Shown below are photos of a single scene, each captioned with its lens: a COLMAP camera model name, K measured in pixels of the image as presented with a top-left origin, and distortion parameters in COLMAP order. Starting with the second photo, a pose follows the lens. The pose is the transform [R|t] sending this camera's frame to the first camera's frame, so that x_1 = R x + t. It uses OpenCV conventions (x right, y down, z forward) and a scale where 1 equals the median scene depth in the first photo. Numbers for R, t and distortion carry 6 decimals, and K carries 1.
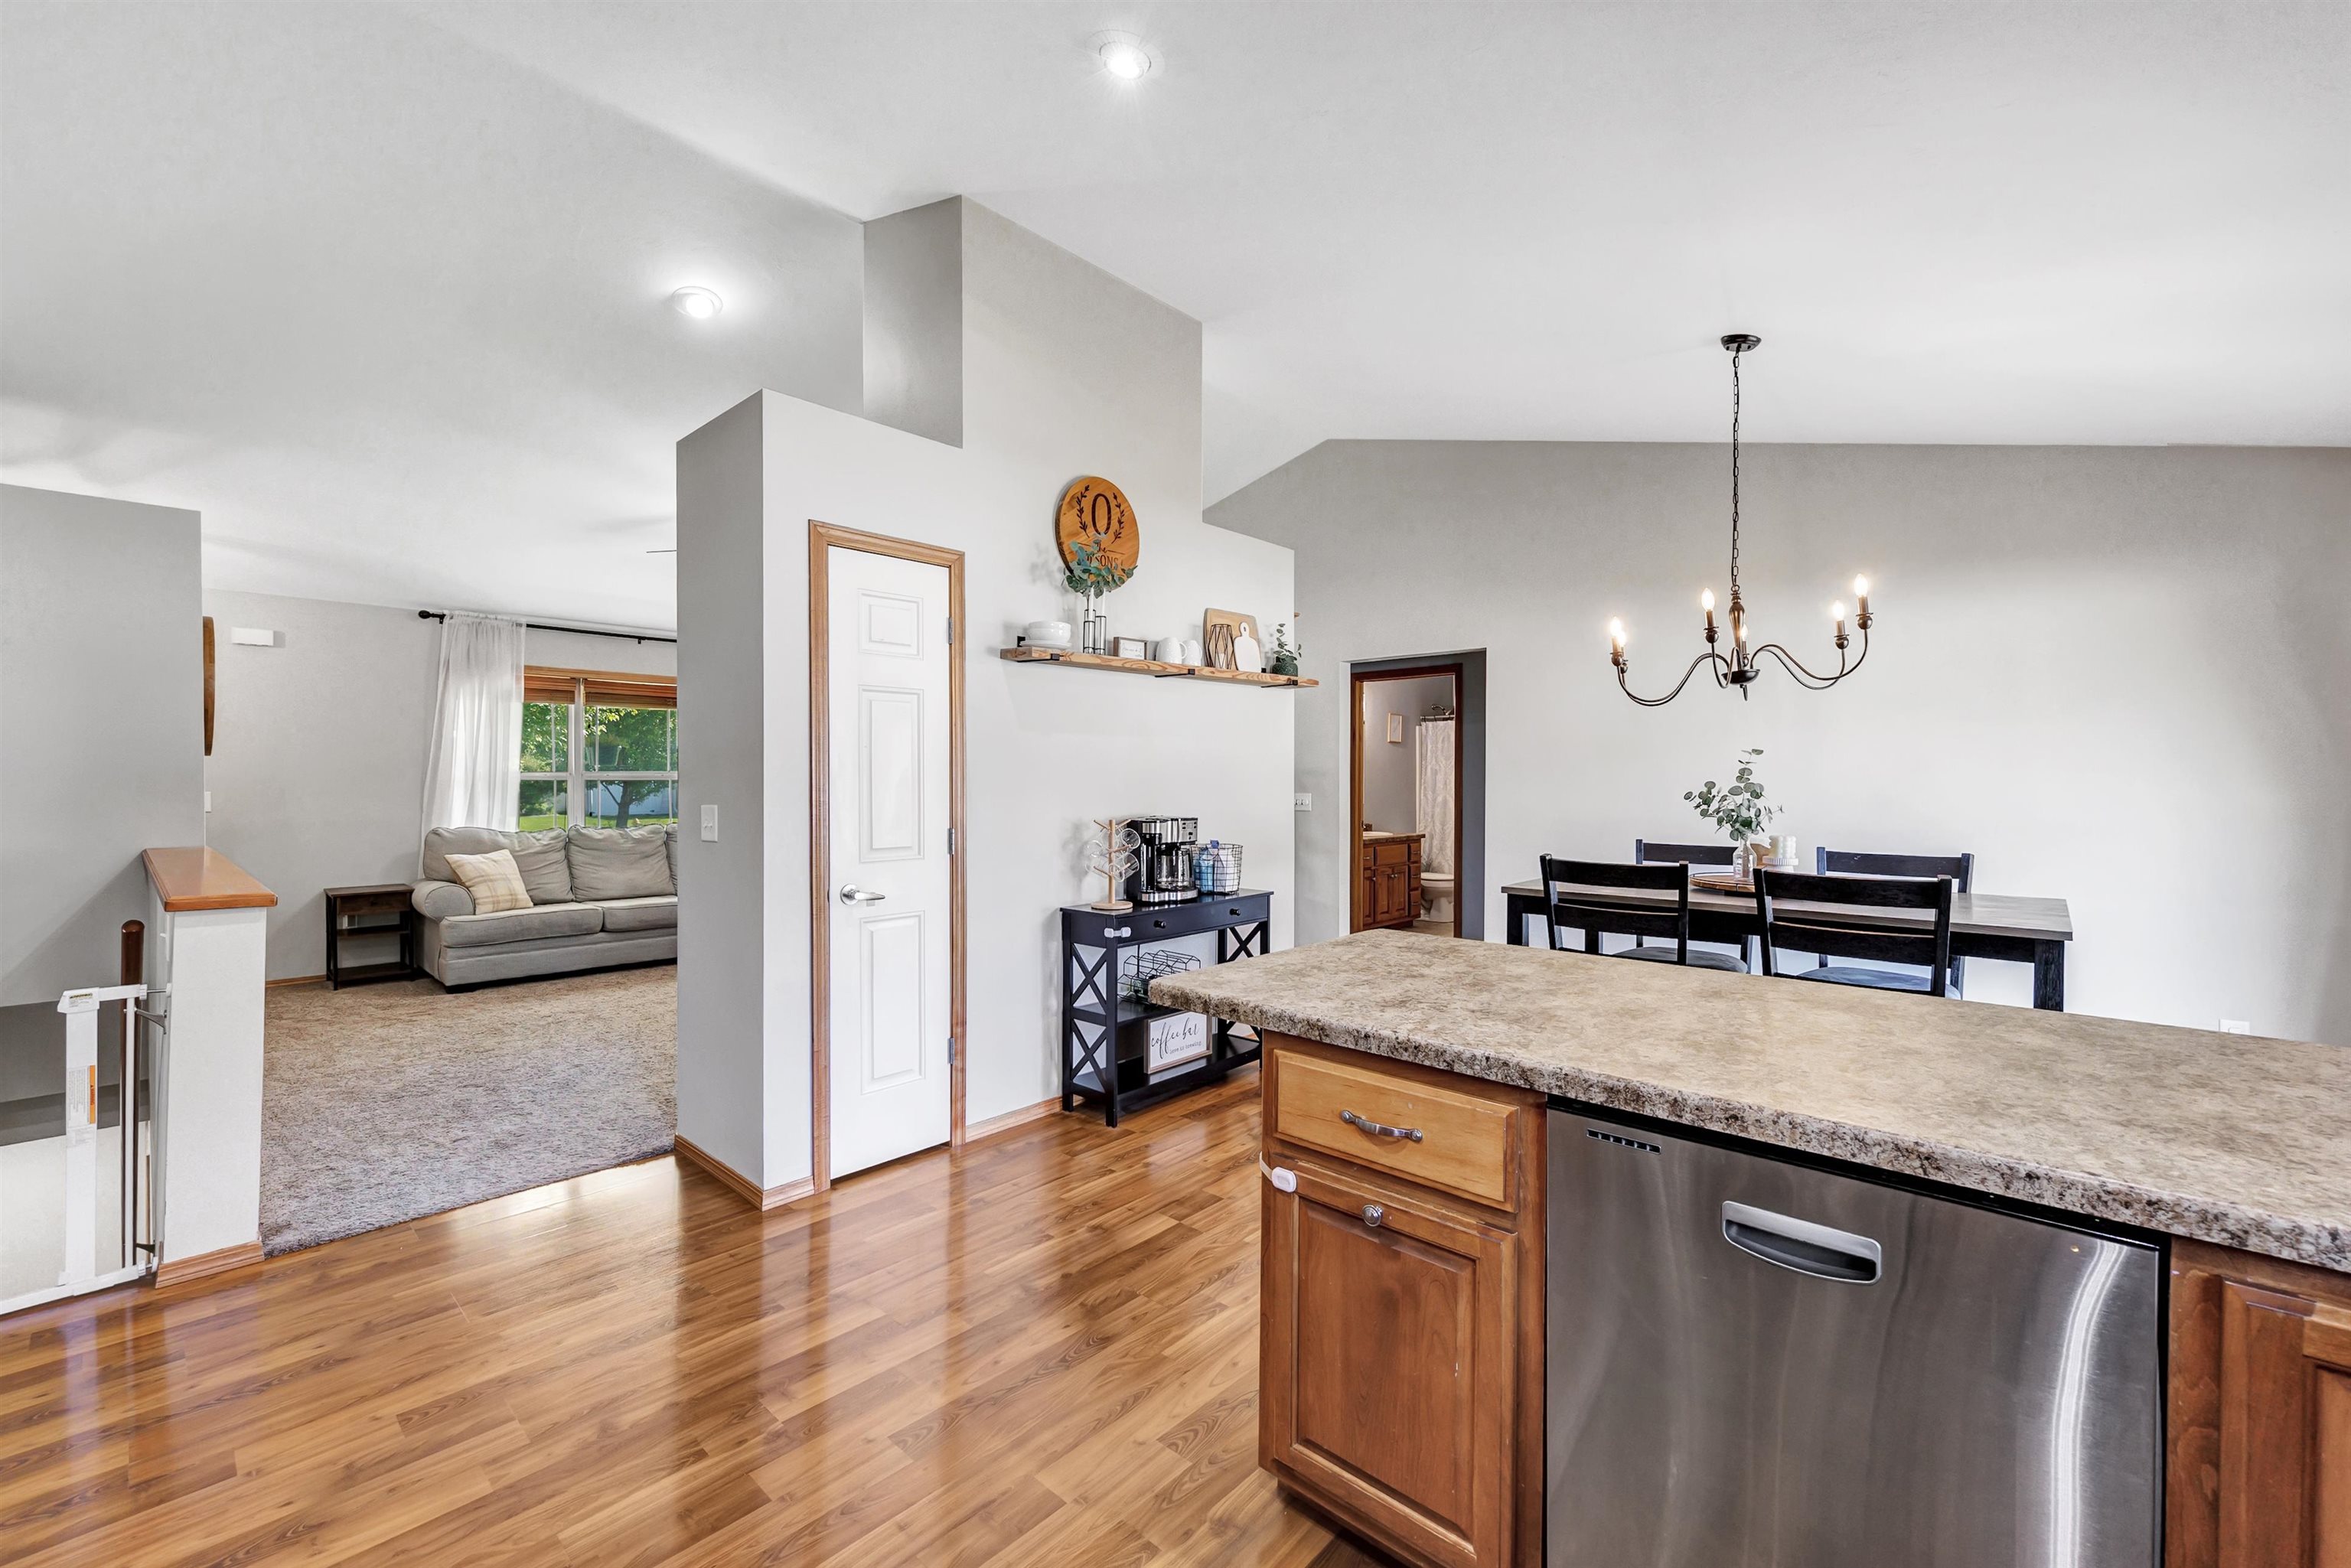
lens RADIAL K [[951.3, 0, 1140.3], [0, 951.3, 793.6], [0, 0, 1]] dist [-0.000486, 0.000147]
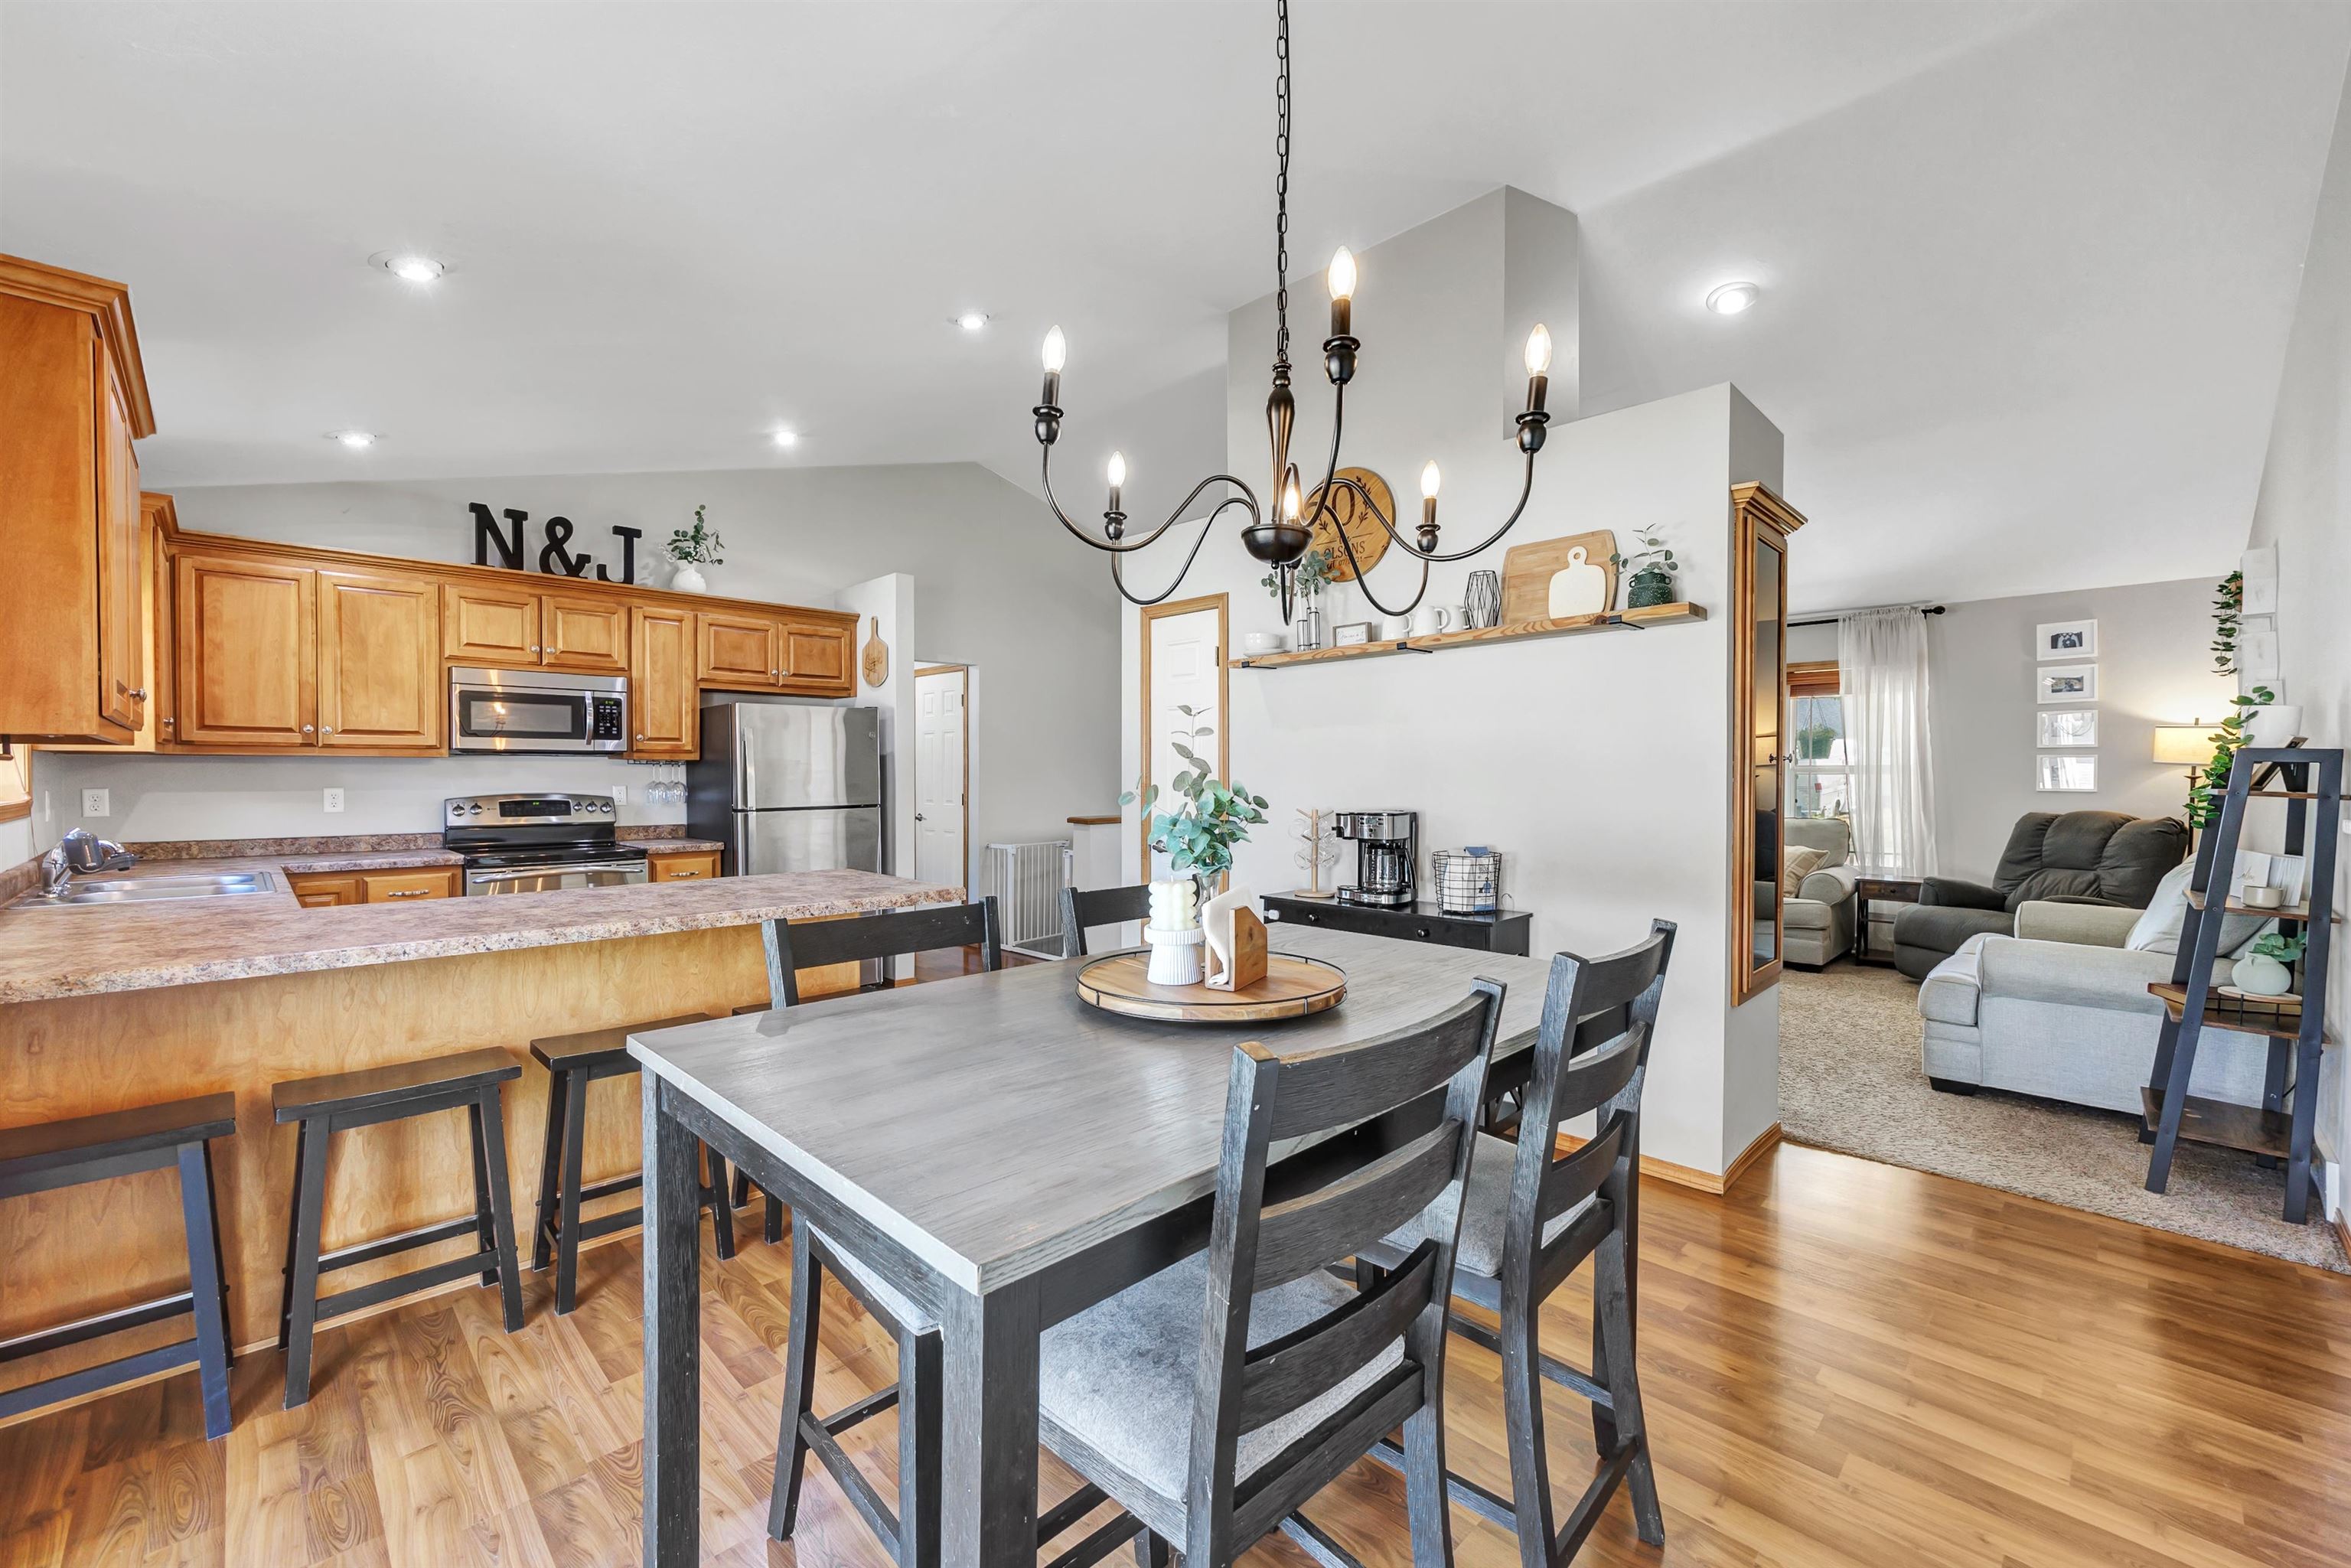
lens RADIAL K [[951.3, 0, 1164.9], [0, 951.3, 776.7], [0, 0, 1]] dist [-0.000486, 0.000147]
pose [[-0.032212, 0.003296, -0.999476, 0.607305], [-0.015691, 0.999870, 0.003803, -0.006117], [0.999358, 0.015806, -0.032156, 0.536997]]
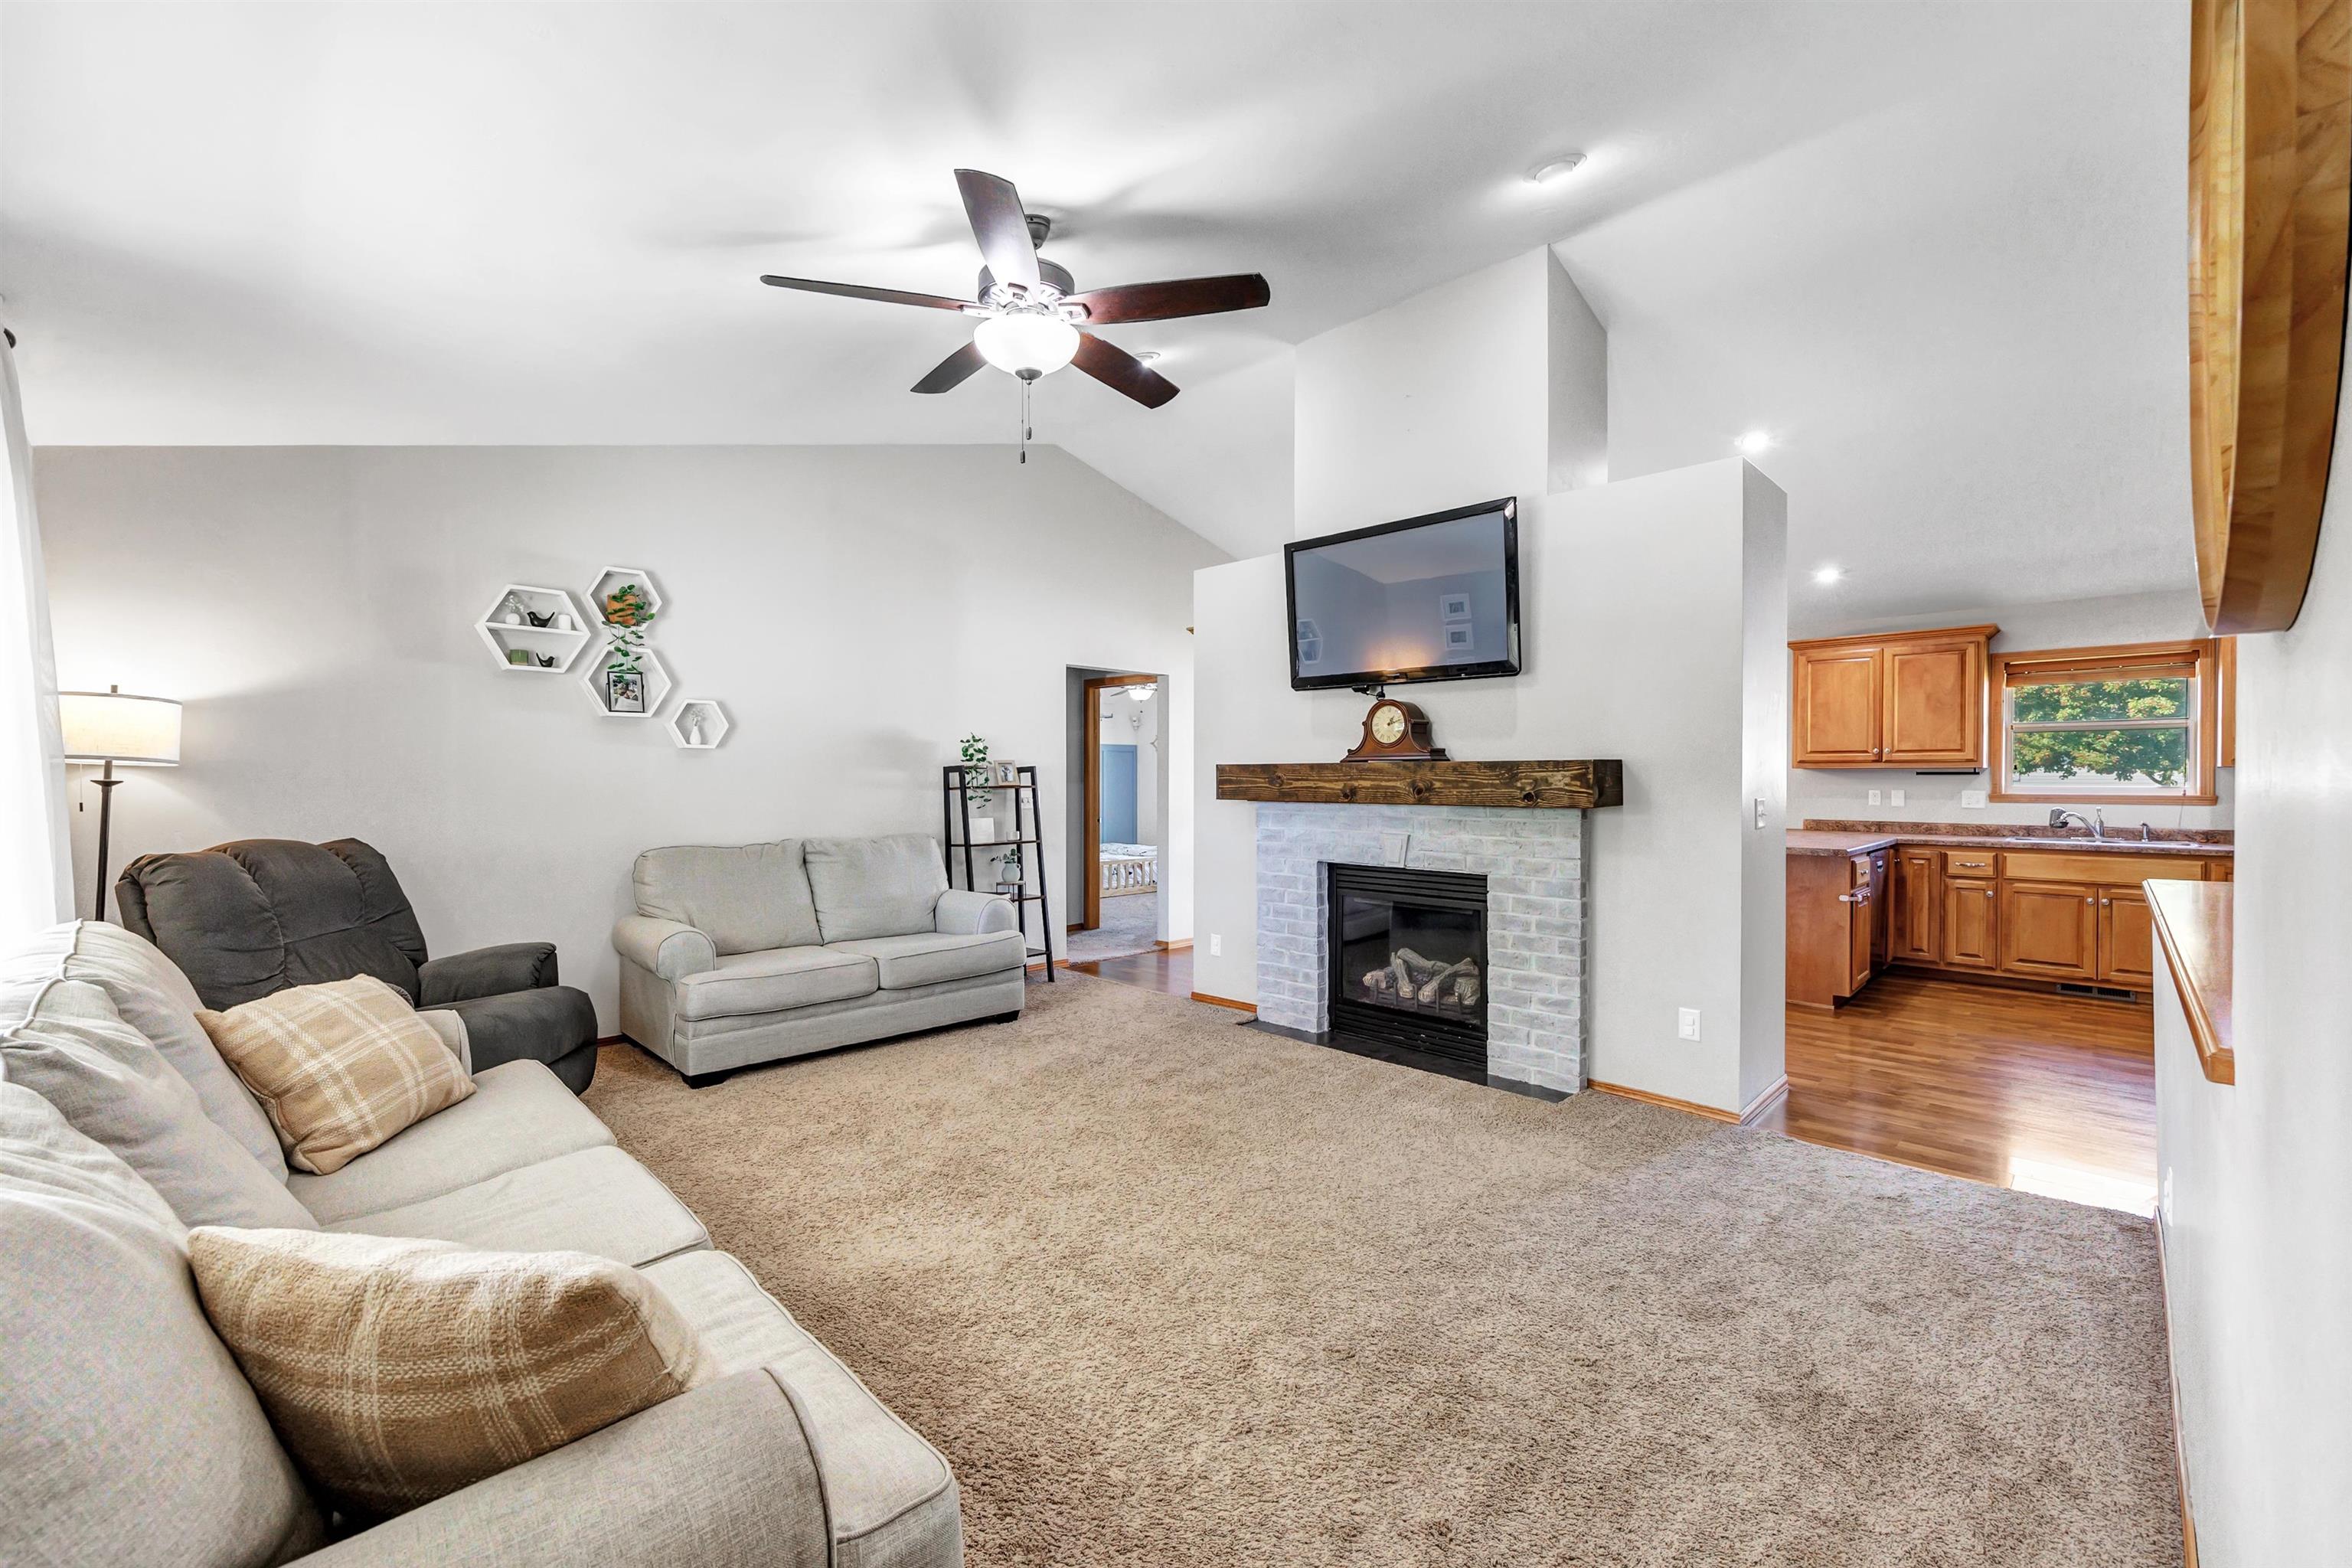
lens RADIAL K [[951.7, 0, 1168.5], [0, 951.7, 784.3], [0, 0, 1]] dist [-0.000486, 0.000147]
pose [[0.027054, -0.009064, 0.999593, -0.848713], [0.013164, 0.999875, 0.008711, -0.013267], [-0.999547, 0.012923, 0.027170, 0.871309]]
